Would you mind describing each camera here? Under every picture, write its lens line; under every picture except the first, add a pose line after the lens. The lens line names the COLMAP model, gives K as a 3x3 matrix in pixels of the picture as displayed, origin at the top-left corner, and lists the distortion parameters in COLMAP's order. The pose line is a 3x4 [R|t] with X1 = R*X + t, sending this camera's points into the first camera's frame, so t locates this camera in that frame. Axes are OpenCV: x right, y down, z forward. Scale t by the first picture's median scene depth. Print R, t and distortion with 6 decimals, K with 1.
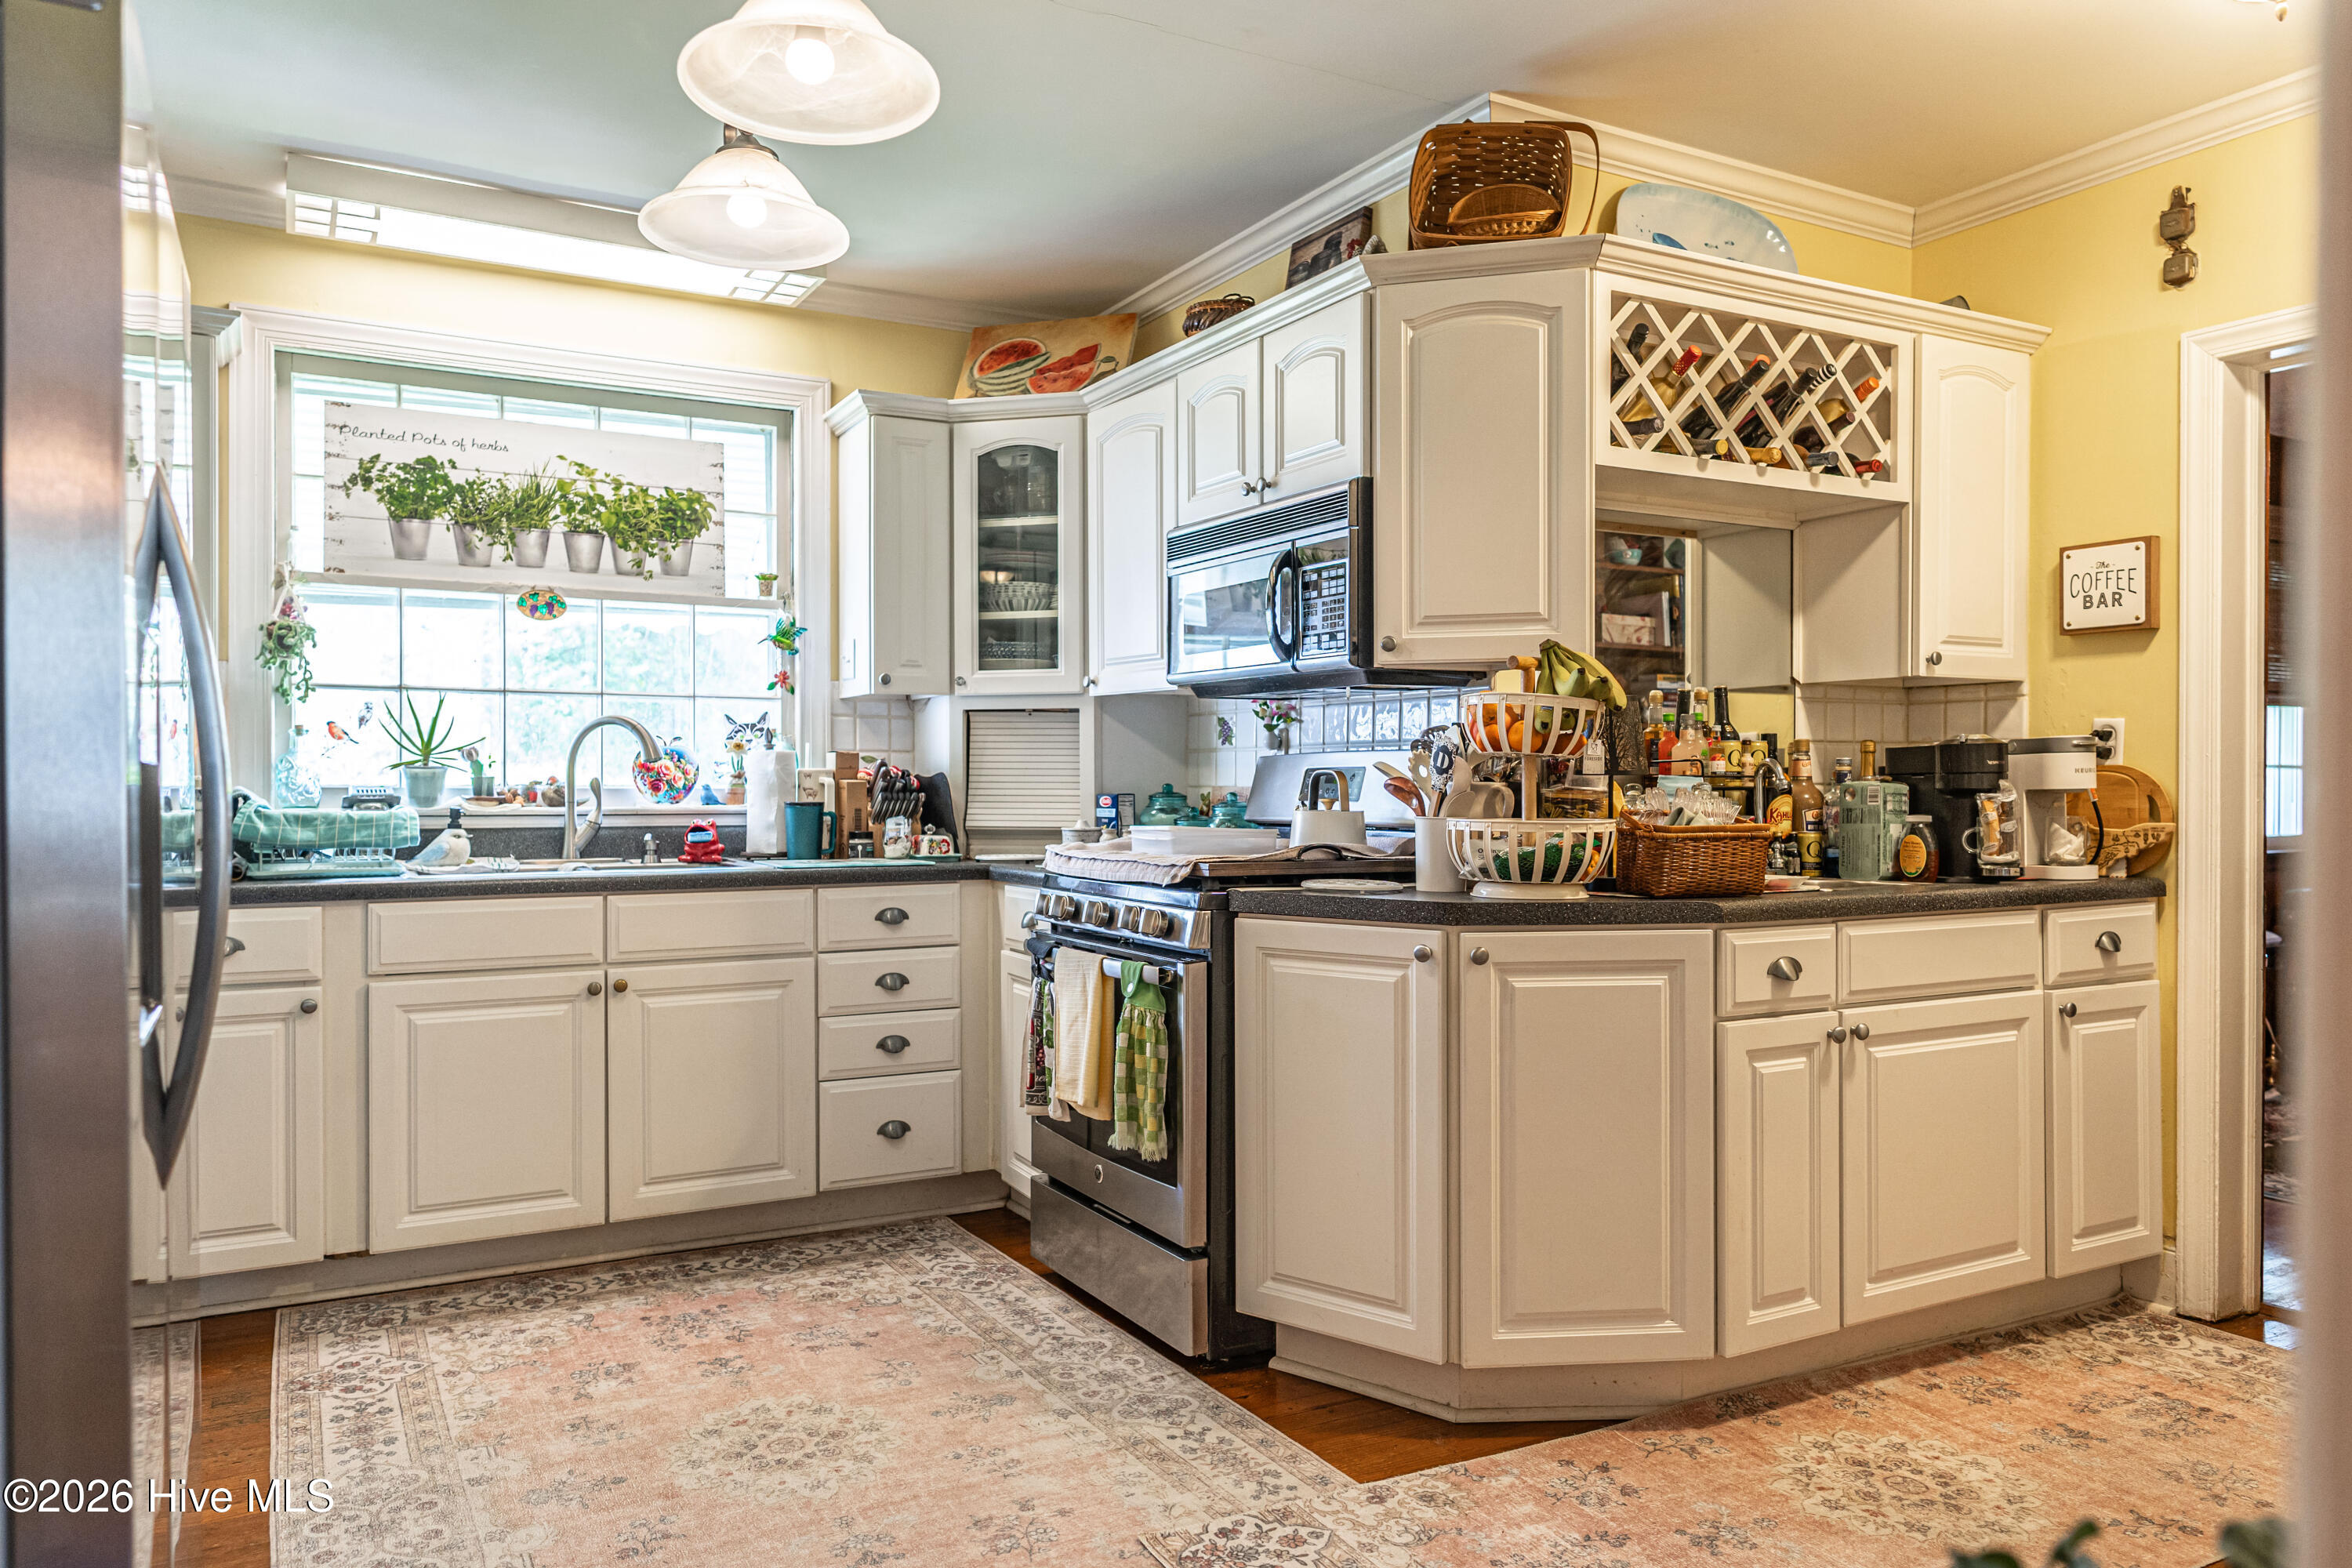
lens RADIAL K [[1629.1, 0, 1176.0], [0, 1629.1, 784.0], [0, 0, 1]] dist [-0.031026, 0.065632]
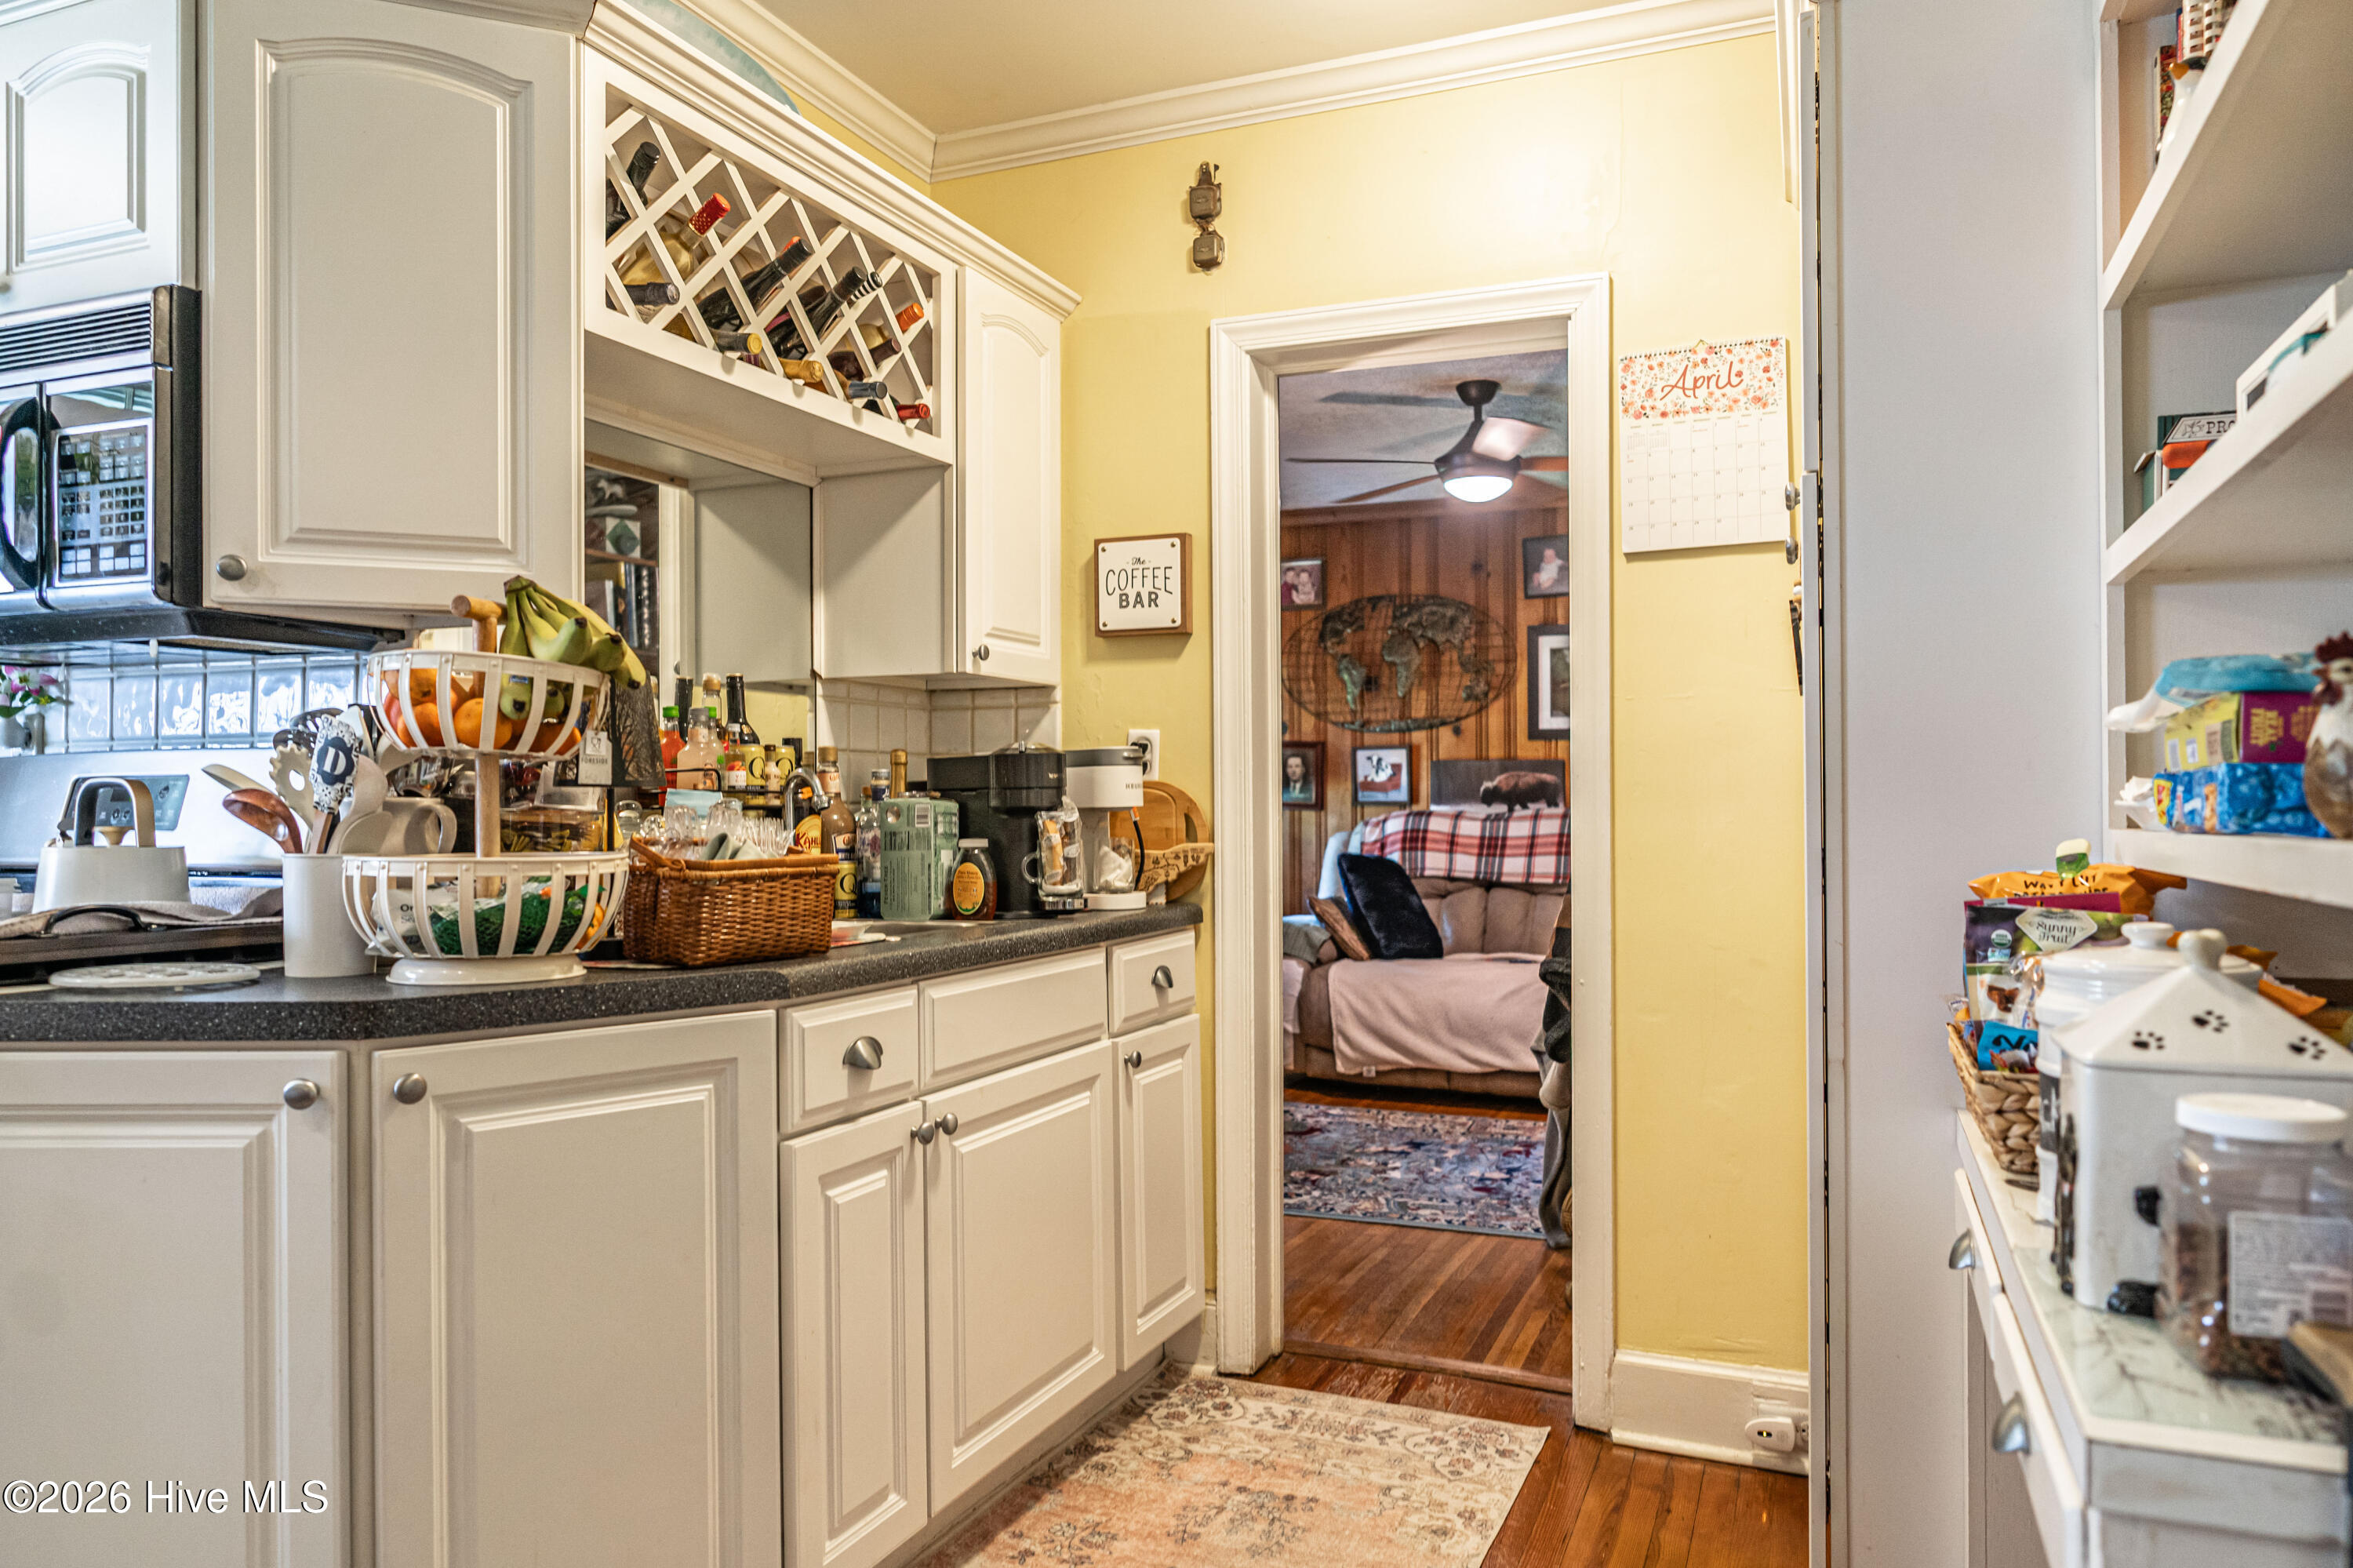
lens RADIAL K [[1577.8, 0, 1184.3], [0, 1577.8, 804.3], [0, 0, 1]] dist [-0.008529, 0.005662]
pose [[0.781751, -0.001992, 0.623587, 0.041474], [0.004150, 0.999989, -0.002008, 0.003716], [-0.623576, 0.004158, 0.781751, 0.314405]]
